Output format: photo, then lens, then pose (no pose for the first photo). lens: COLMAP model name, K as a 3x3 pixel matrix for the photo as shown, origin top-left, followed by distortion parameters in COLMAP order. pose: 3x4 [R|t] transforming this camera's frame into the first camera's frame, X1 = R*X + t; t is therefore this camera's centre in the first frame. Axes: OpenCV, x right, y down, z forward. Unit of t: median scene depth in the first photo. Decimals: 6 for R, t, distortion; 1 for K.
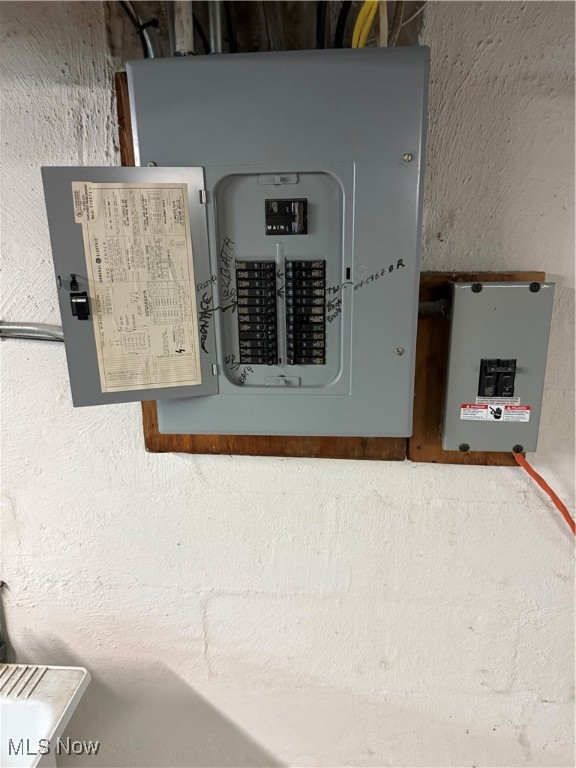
lens RADIAL K [[543.8, 0, 289.1], [0, 543.8, 387.7], [0, 0, 1]] dist [0.058070, -0.076922]
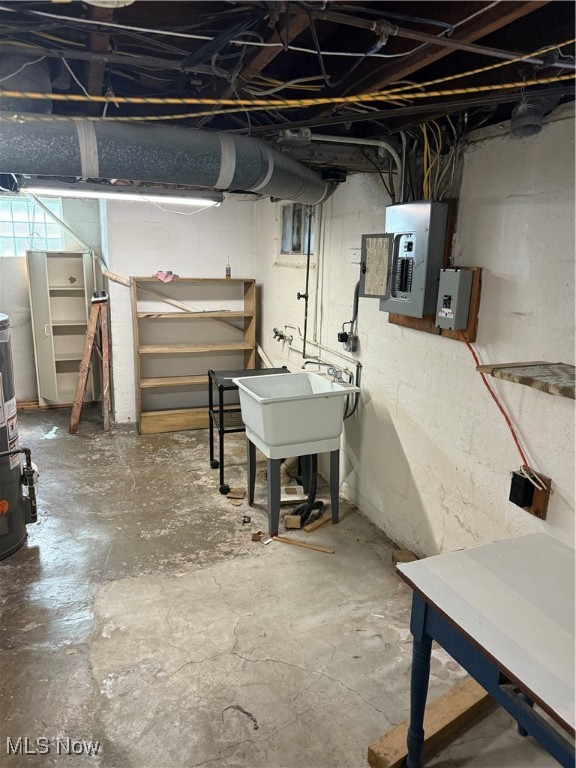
lens RADIAL K [[543.8, 0, 287.4], [0, 543.8, 384.4], [0, 0, 1]] dist [0.058070, -0.076922]
pose [[0.430952, 0.223033, -0.874378, 2.648769], [-0.259394, 0.958696, 0.116693, 0.284634], [0.864289, 0.176519, 0.471005, -1.018491]]
